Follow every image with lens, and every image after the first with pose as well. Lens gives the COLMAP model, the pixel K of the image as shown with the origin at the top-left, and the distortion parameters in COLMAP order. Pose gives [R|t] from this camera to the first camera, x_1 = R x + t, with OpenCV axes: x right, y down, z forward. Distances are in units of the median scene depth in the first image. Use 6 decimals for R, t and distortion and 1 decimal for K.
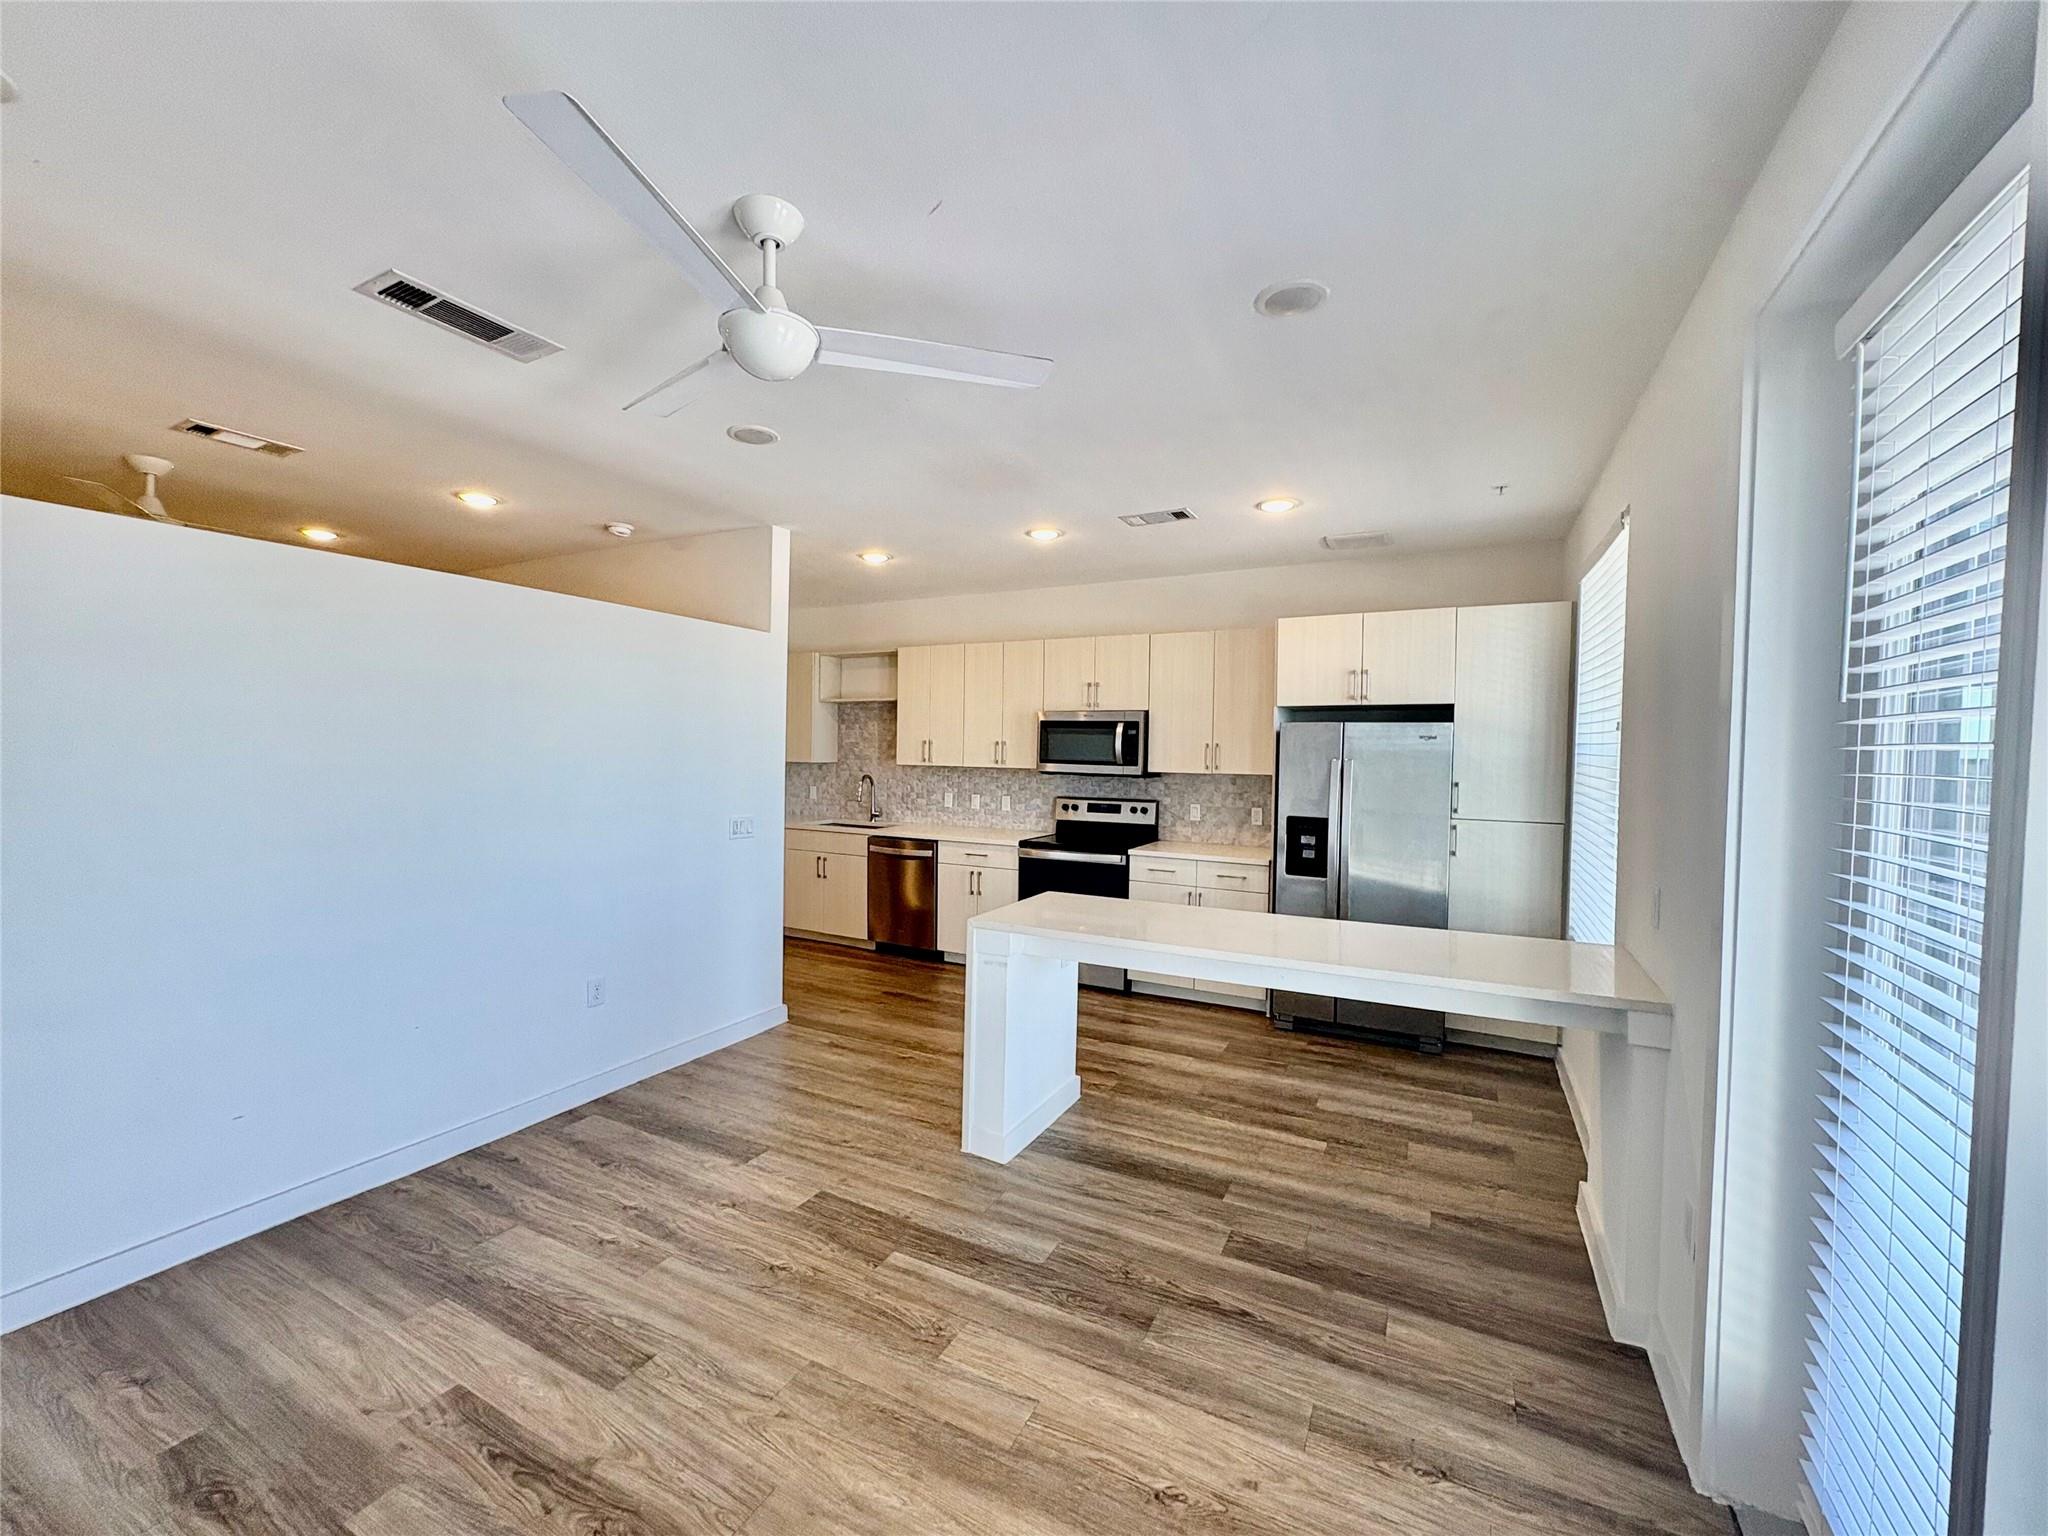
lens RADIAL K [[817.1, 0, 1025.3], [0, 817.1, 772.3], [0, 0, 1]] dist [0.001687, -0.000038]
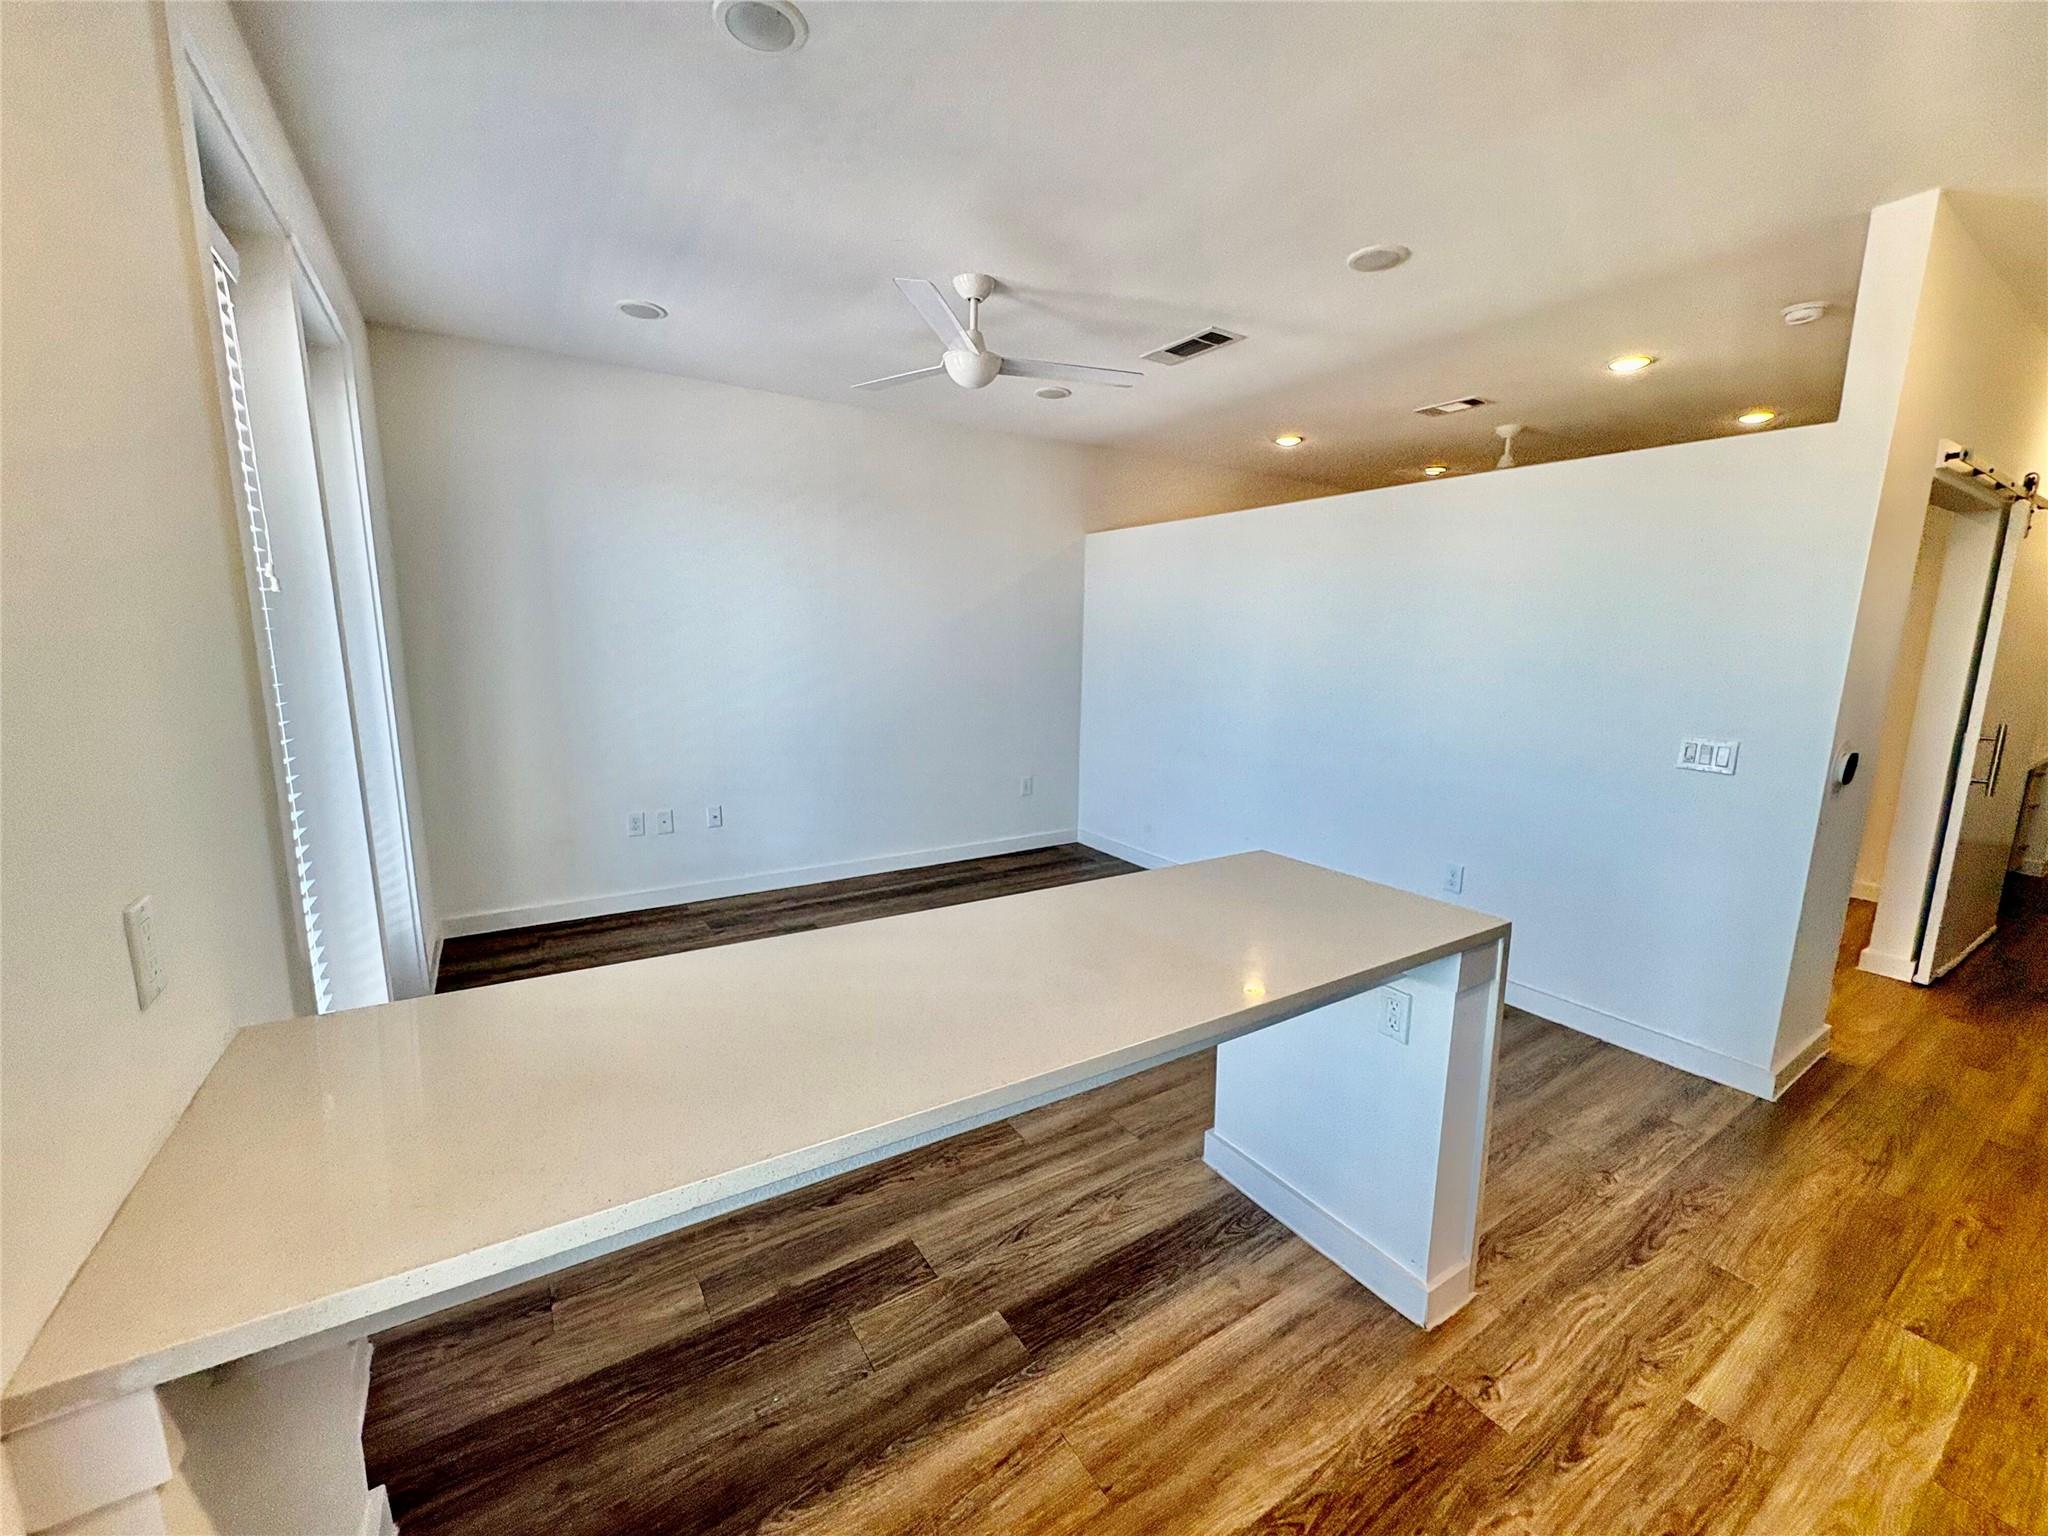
lens RADIAL K [[817.1, 0, 1023.9], [0, 817.1, 768.4], [0, 0, 1]] dist [0.001687, -0.000038]
pose [[-0.492449, 0.122924, -0.861617, 0.601417], [-0.046797, 0.984804, 0.167245, -0.006824], [0.869082, 0.122680, -0.479213, 1.042157]]
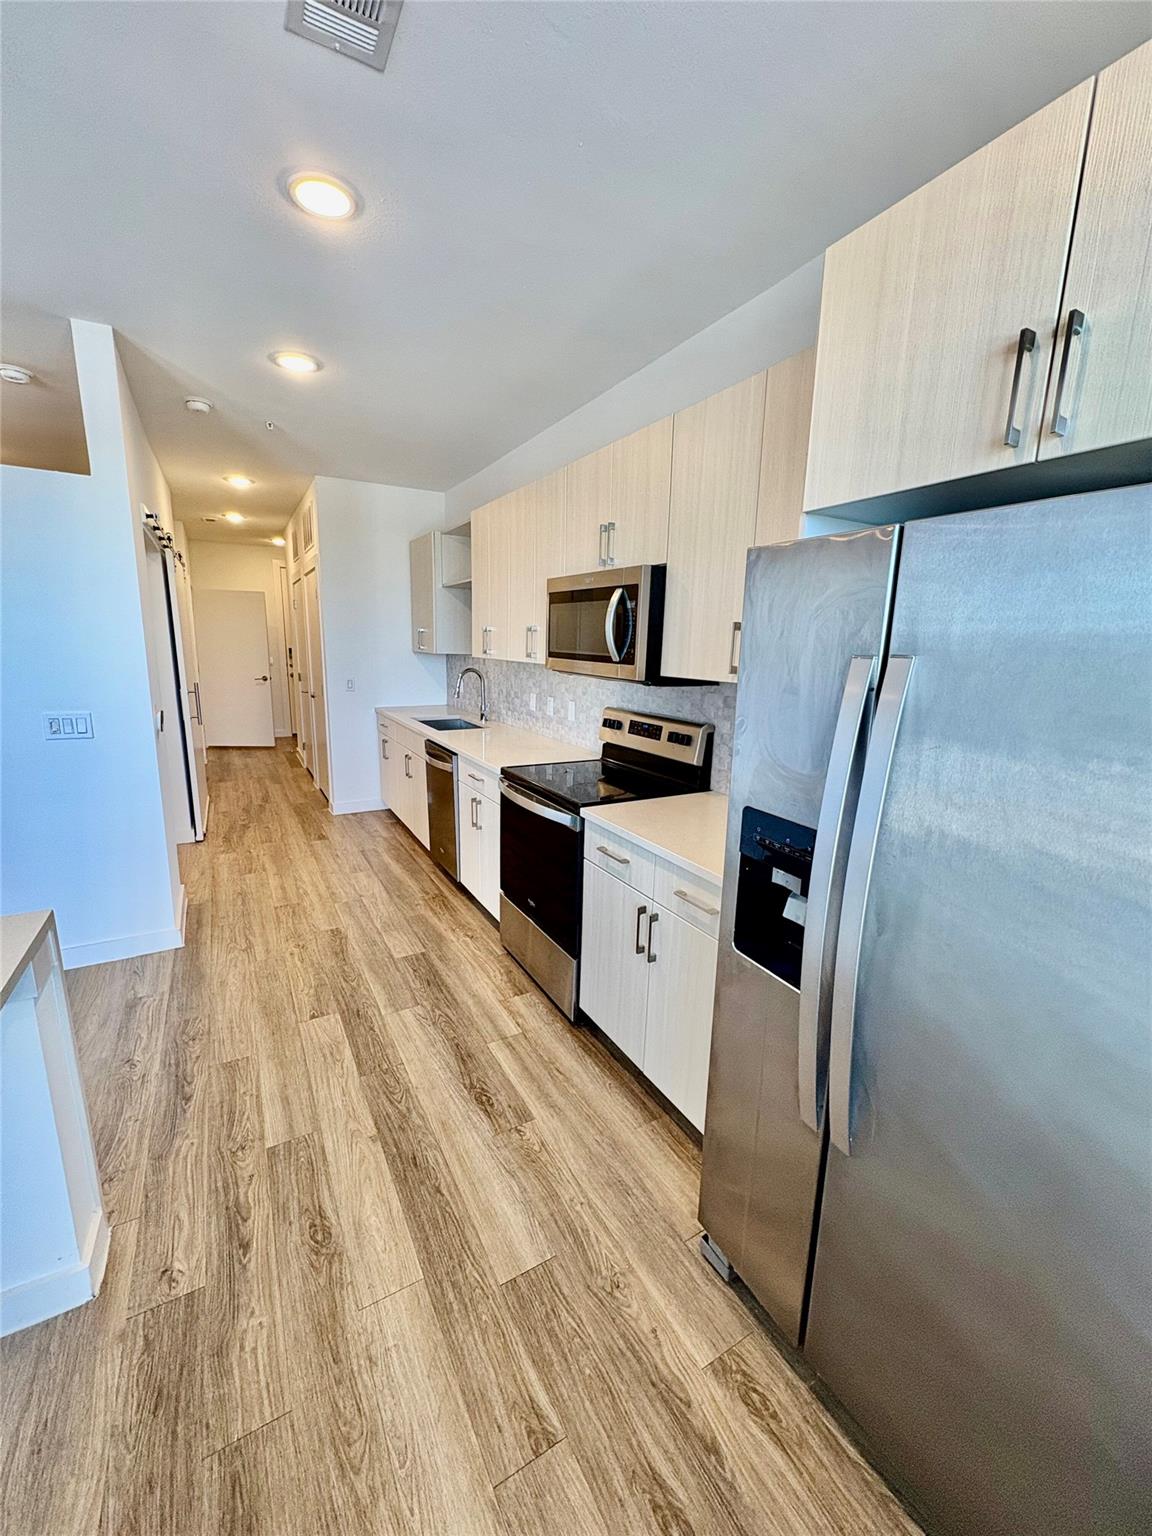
lens RADIAL K [[612.8, 0, 572.4], [0, 612.8, 770.9], [0, 0, 1]] dist [0.001687, -0.000038]
pose [[0.837278, 0.117778, -0.533942, 0.523075], [-0.026267, 0.984062, 0.175877, -0.013952], [0.546146, -0.133233, 0.827027, 0.938580]]
